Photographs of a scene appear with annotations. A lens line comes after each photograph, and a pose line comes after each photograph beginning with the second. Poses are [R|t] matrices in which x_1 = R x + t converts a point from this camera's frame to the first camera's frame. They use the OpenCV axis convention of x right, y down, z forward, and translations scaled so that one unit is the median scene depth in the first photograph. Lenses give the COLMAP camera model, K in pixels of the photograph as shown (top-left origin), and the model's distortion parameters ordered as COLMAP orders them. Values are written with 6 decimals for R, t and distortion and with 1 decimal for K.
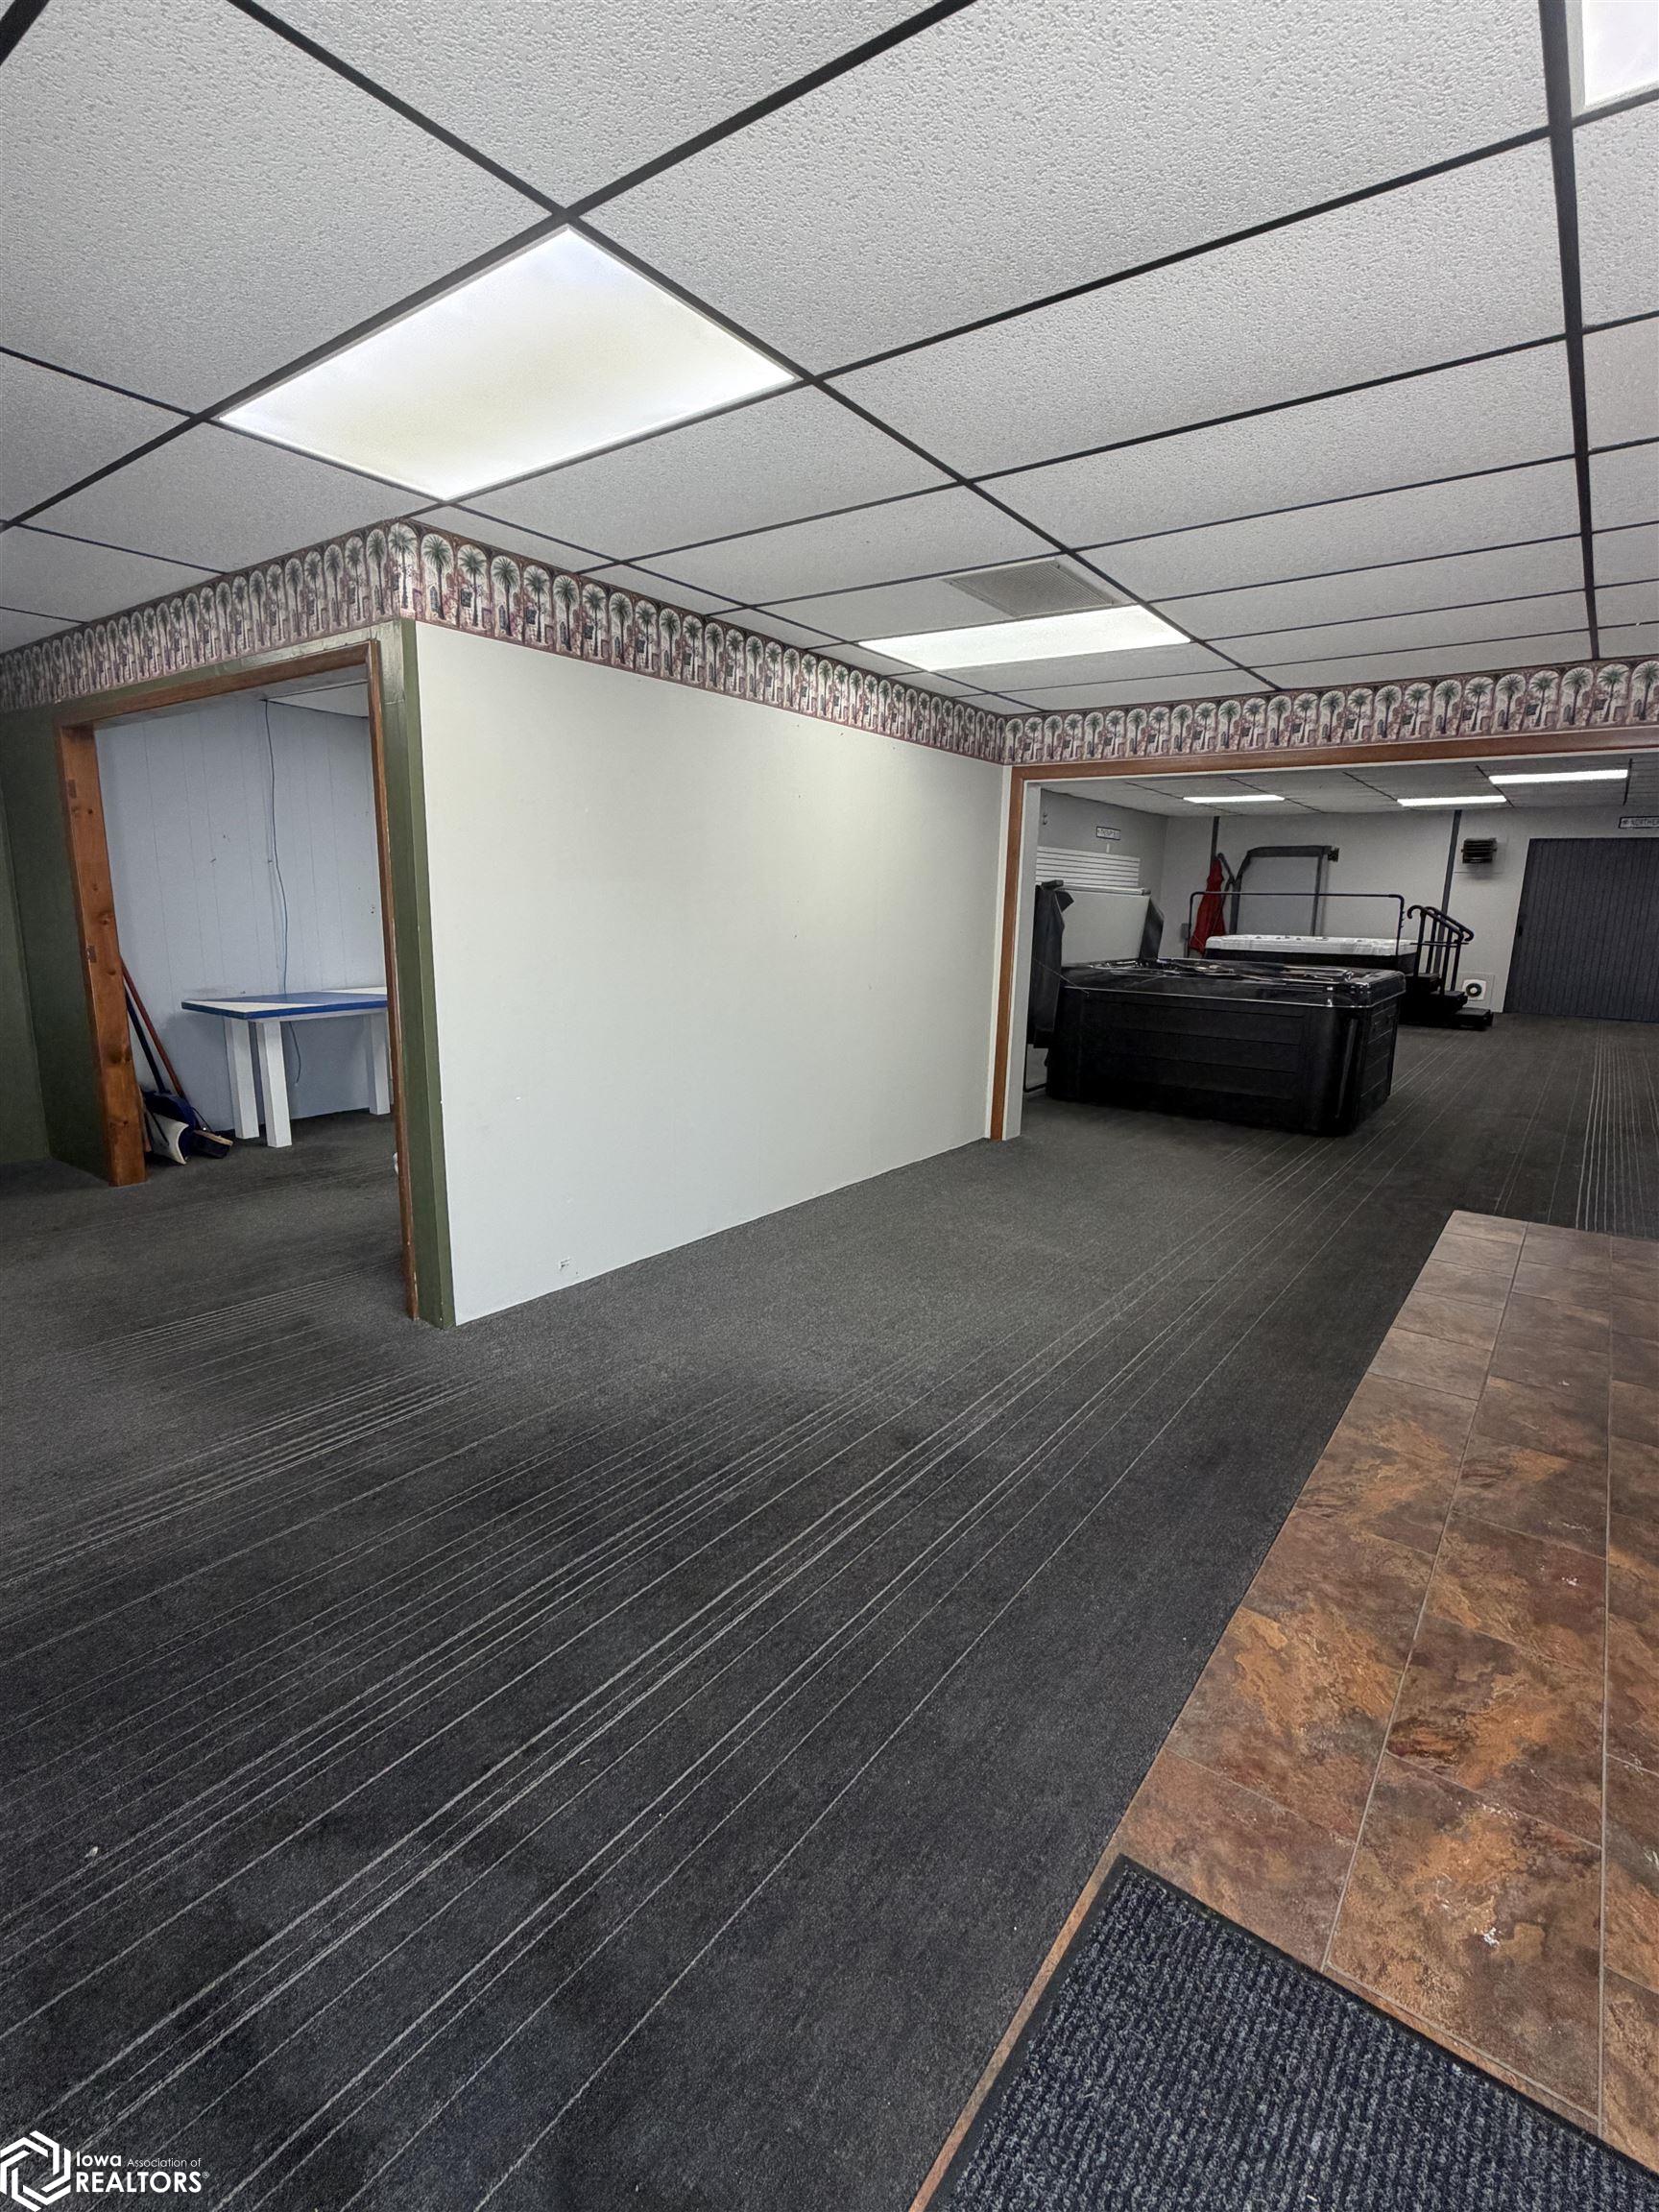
lens RADIAL K [[1046.8, 0, 835.5], [0, 1046.8, 1114.5], [0, 0, 1]] dist [0.003743, -0.000200]
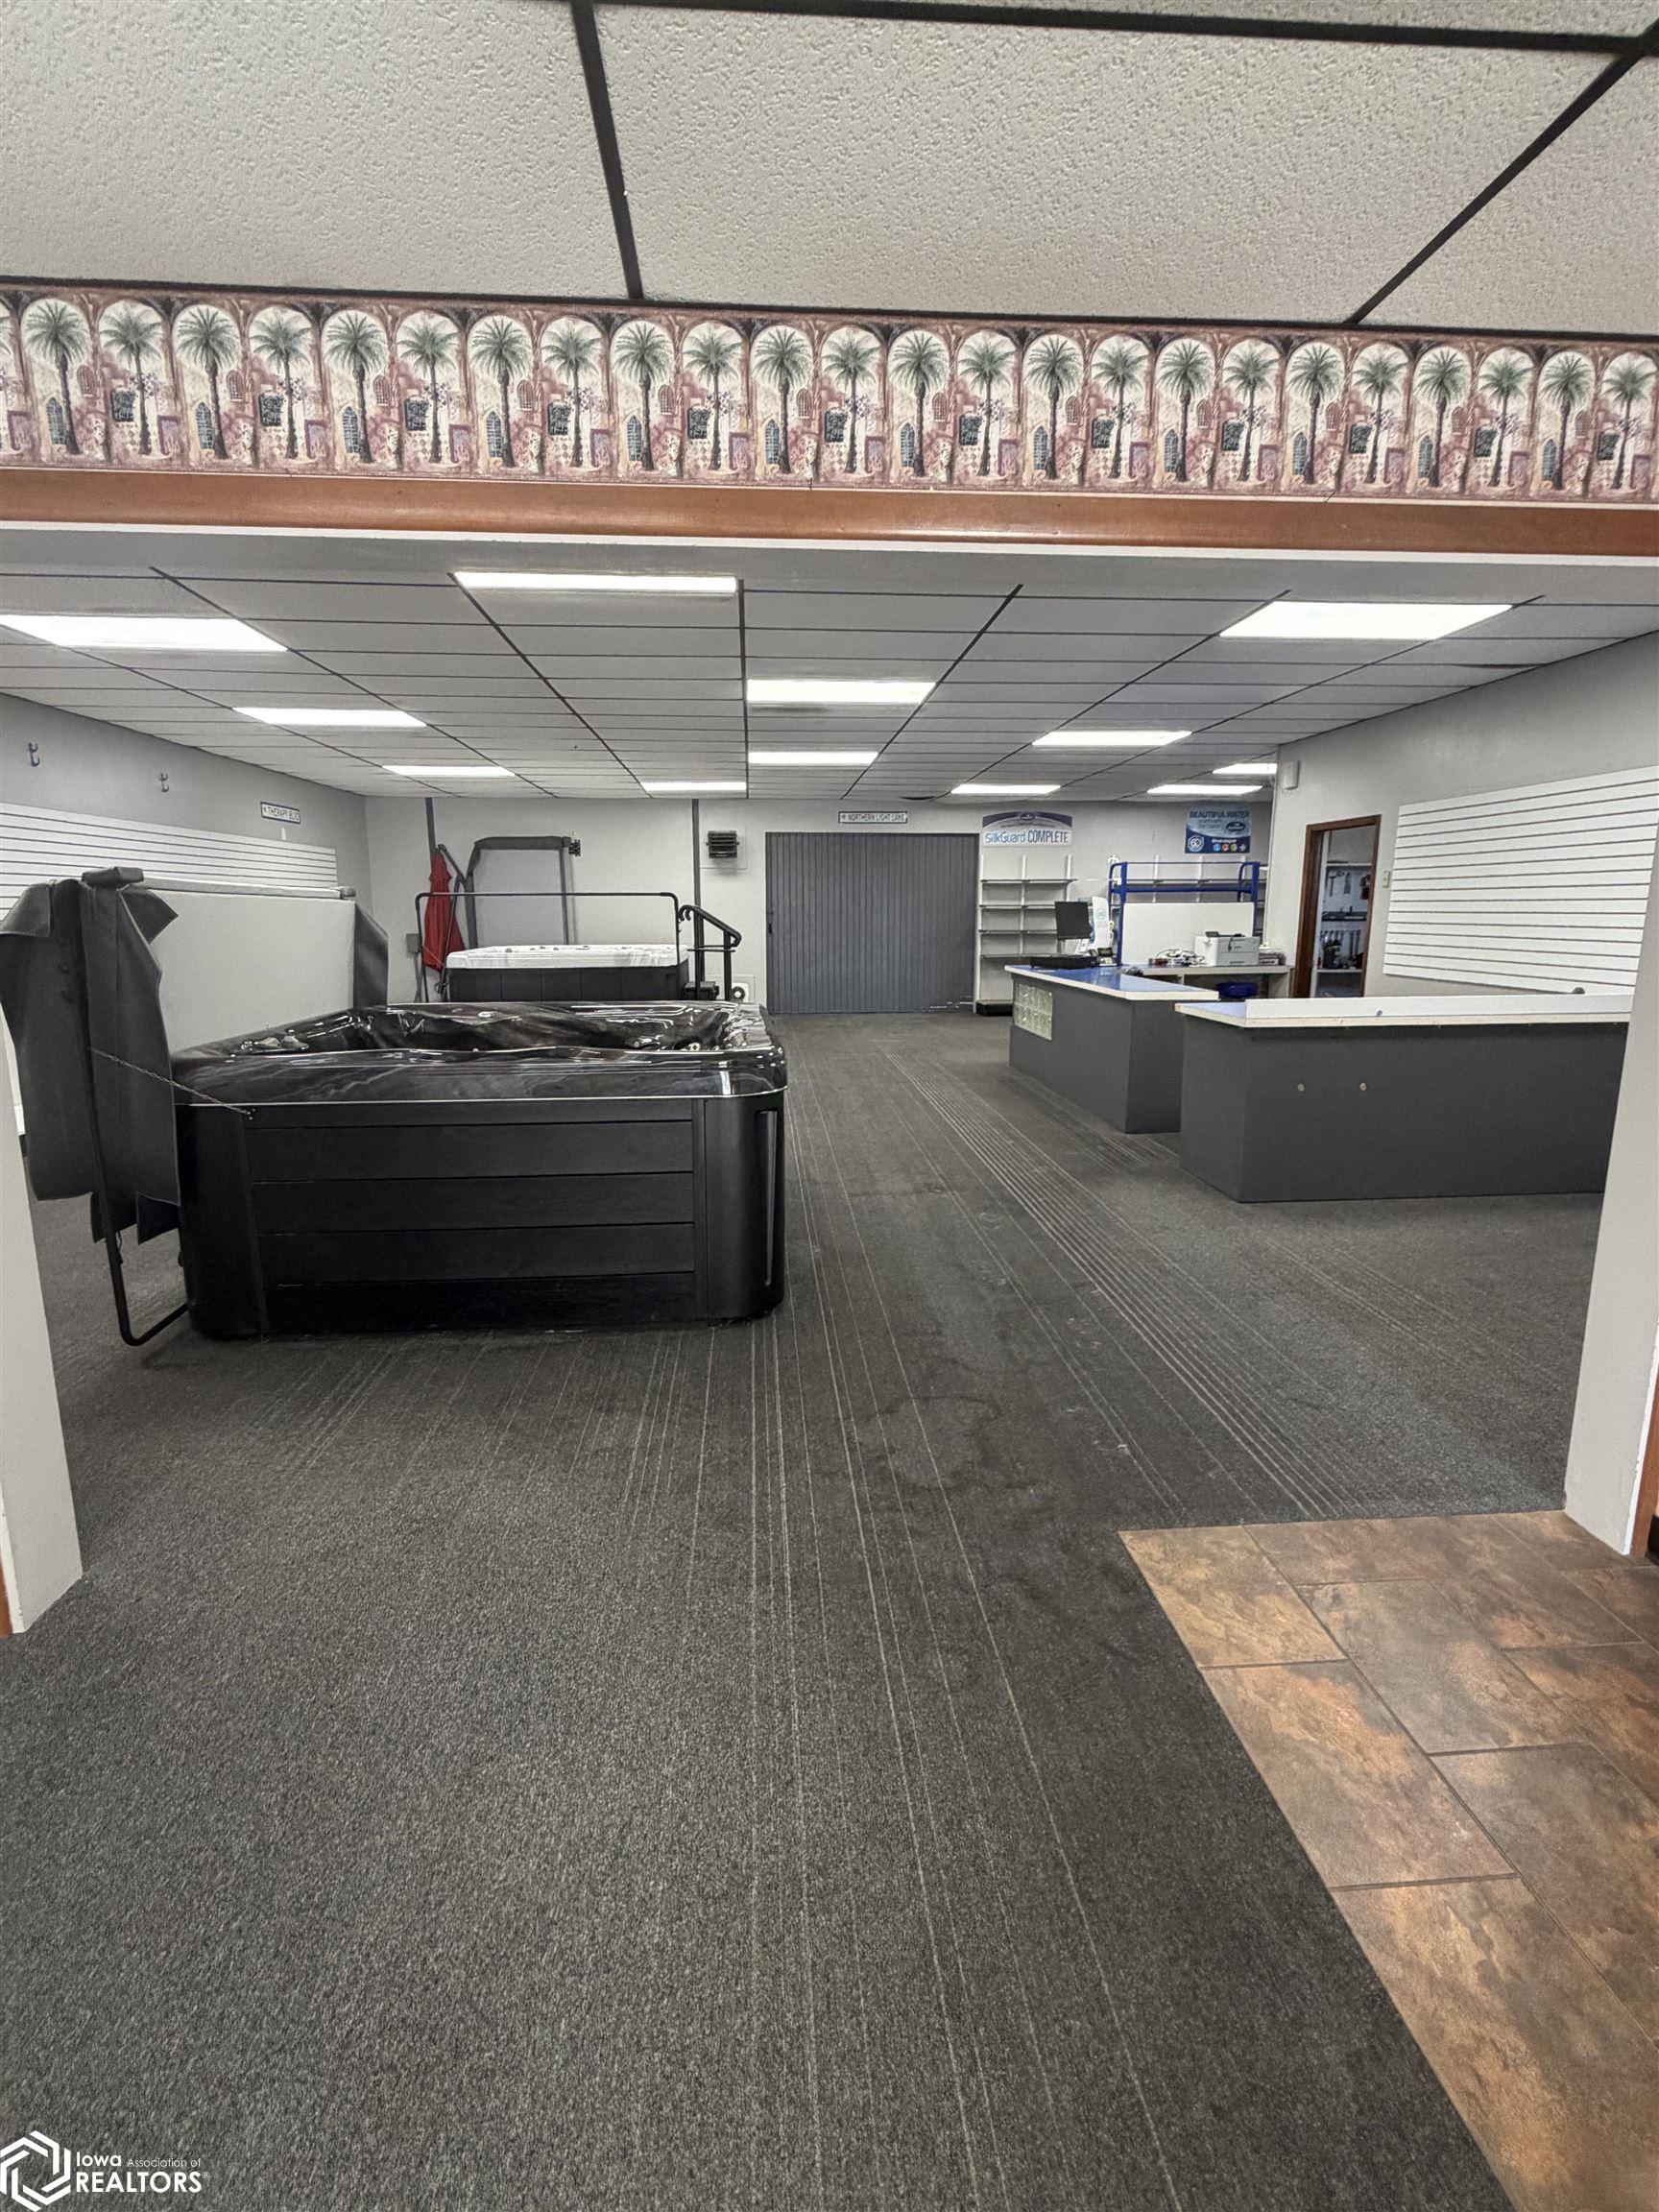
lens RADIAL K [[1046.8, 0, 835.5], [0, 1046.8, 1114.5], [0, 0, 1]] dist [0.003743, -0.000200]
pose [[0.761660, -0.149902, 0.630400, 0.076873], [0.151110, 0.987140, 0.052157, -0.052584], [-0.630111, 0.055534, 0.774516, 0.250391]]
